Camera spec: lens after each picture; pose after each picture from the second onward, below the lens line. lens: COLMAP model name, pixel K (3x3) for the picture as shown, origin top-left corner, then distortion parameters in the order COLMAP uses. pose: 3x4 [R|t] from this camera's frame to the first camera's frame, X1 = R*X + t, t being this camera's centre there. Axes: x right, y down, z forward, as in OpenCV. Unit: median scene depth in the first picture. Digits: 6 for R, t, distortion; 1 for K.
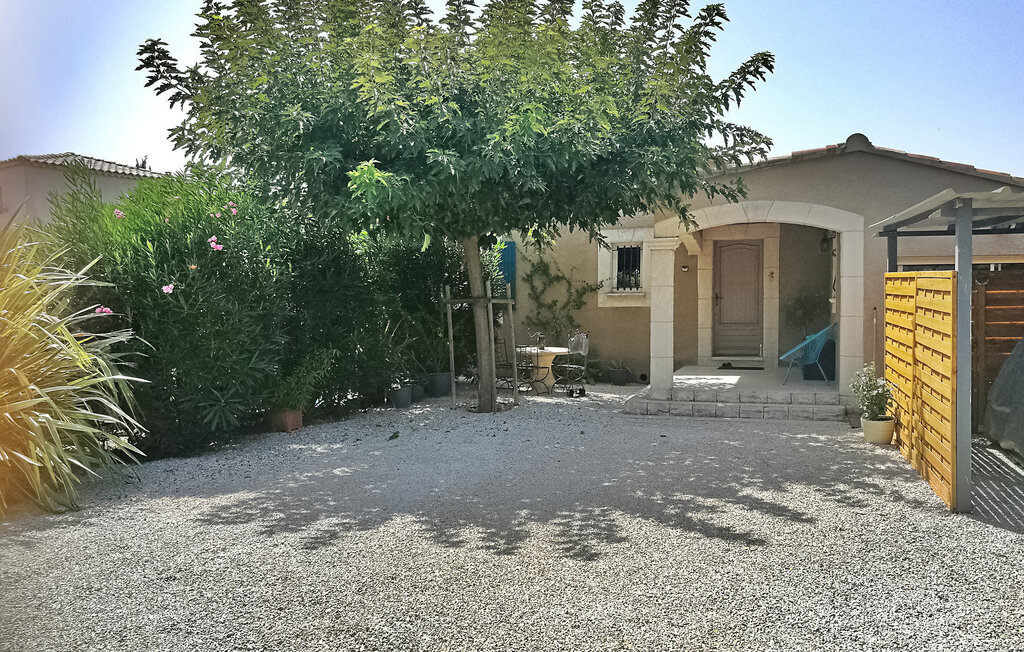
lens RADIAL K [[740.9, 0, 512.0], [0, 740.9, 326.0], [0, 0, 1]] dist [-0.074050, -0.002313]
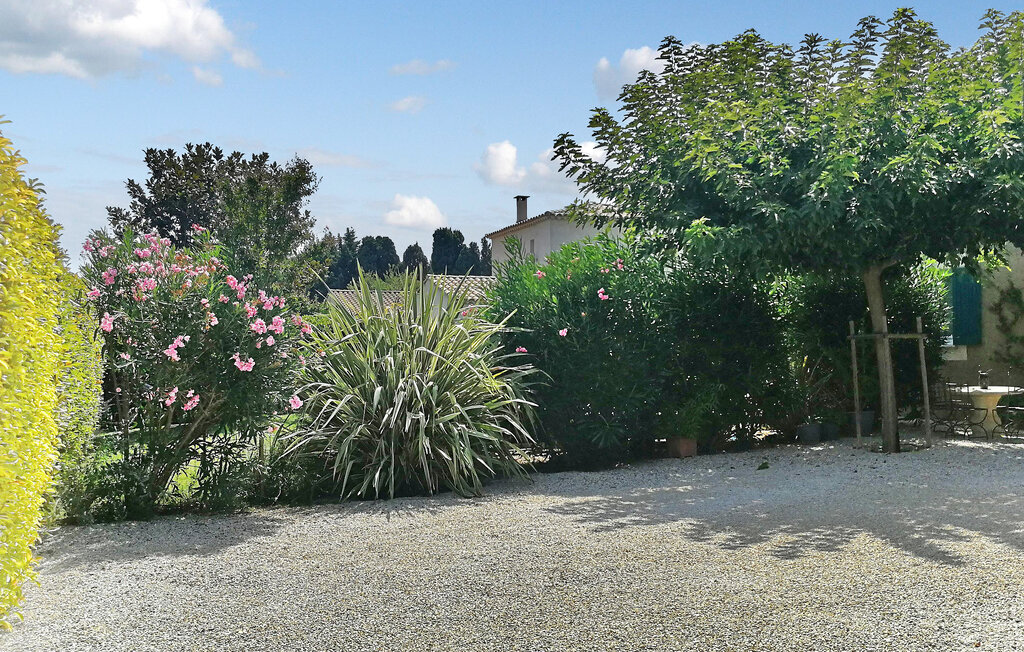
lens RADIAL K [[805.8, 0, 556.2], [0, 805.8, 280.1], [0, 0, 1]] dist [0.007057, -0.001998]
pose [[0.825154, -0.061889, -0.561508, 0.288765], [0.001960, 0.994288, -0.106710, 0.007521], [0.564905, 0.086951, 0.820562, -0.154056]]
